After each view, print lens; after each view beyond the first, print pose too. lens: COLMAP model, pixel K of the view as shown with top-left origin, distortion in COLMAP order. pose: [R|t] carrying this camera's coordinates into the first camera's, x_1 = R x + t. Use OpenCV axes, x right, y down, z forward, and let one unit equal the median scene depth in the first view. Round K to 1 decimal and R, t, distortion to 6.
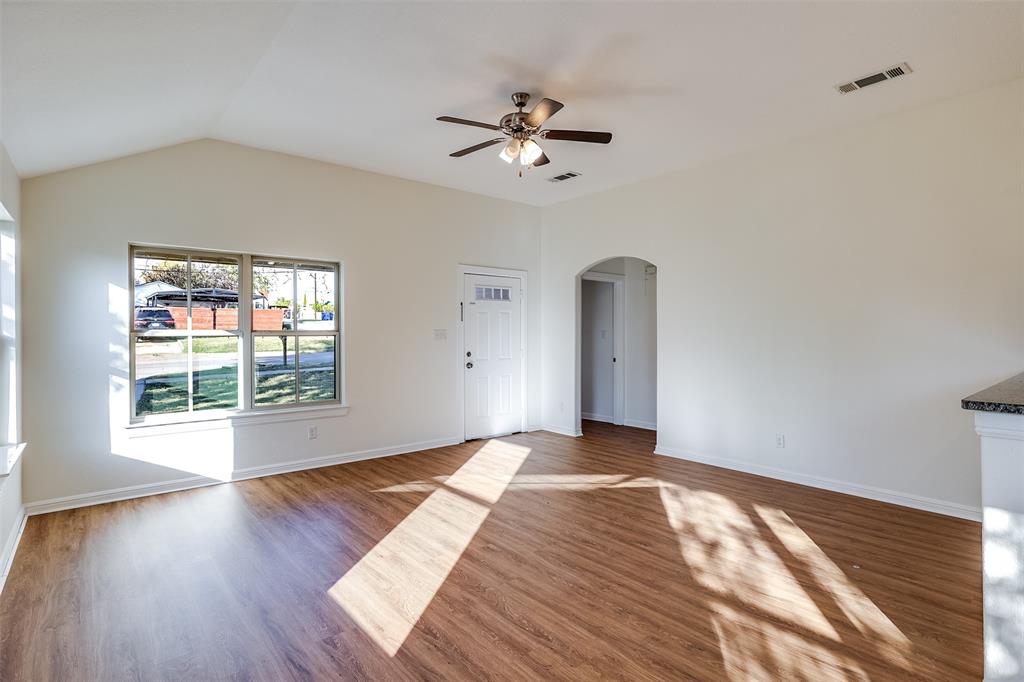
lens RADIAL K [[512.5, 0, 516.7], [0, 512.5, 335.7], [0, 0, 1]] dist [-0.012736, 0.001417]
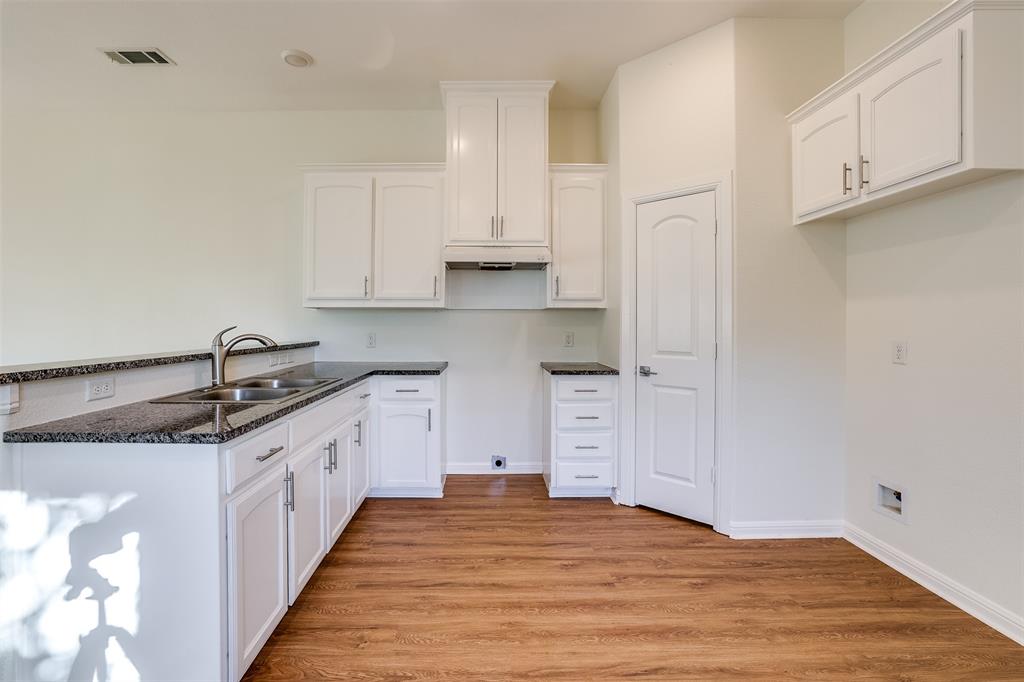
lens RADIAL K [[448.4, 0, 495.3], [0, 448.4, 323.6], [0, 0, 1]] dist [-0.039147, 0.012903]
pose [[0.645040, 0.005642, 0.764128, 0.481195], [0.000967, 0.999966, -0.008200, 0.025792], [-0.764148, 0.006028, 0.645013, -0.082383]]
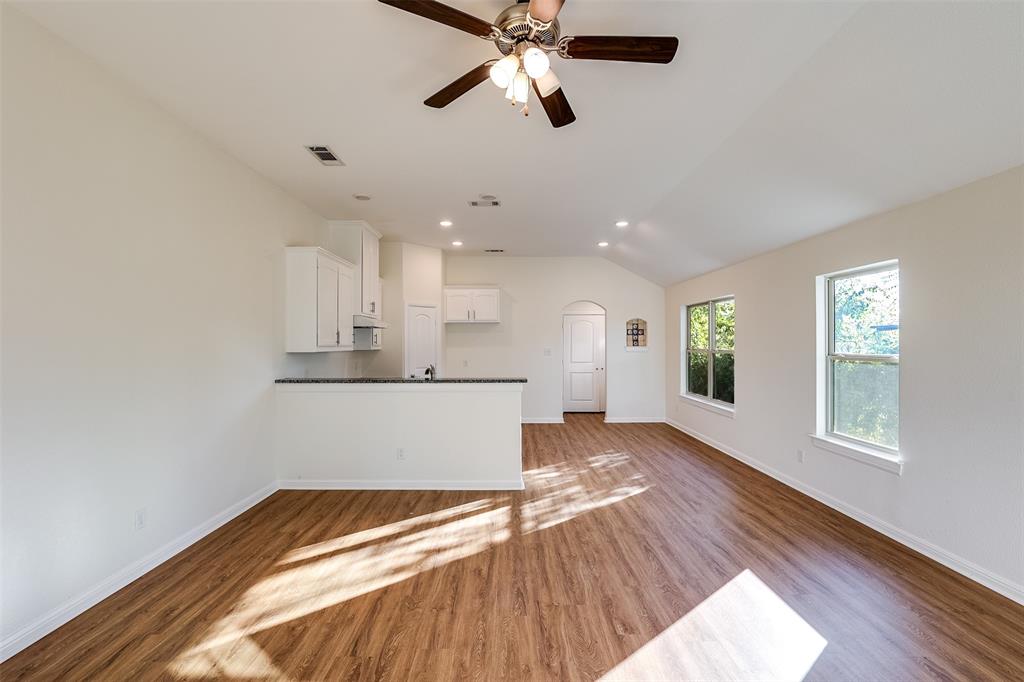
lens RADIAL K [[448.4, 0, 506.7], [0, 448.4, 340.4], [0, 0, 1]] dist [-0.039147, 0.012903]
pose [[-0.757108, 0.004884, 0.653271, -0.347742], [0.008164, 0.999965, 0.001986, -0.047998], [-0.653238, 0.006837, -0.757122, 1.533840]]
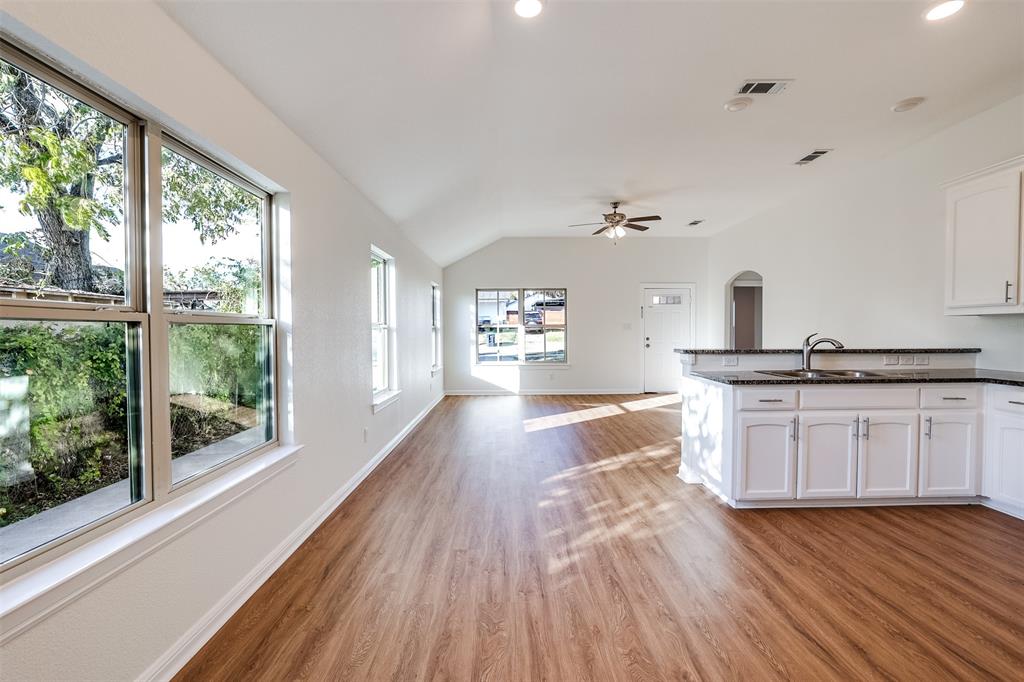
lens RADIAL K [[448.4, 0, 506.4], [0, 448.4, 340.0], [0, 0, 1]] dist [-0.039147, 0.012903]
pose [[0.757035, 0.015009, -0.653202, 0.849877], [-0.001682, 0.999778, 0.021023, 0.019791], [0.653372, -0.014816, 0.756892, -0.595807]]
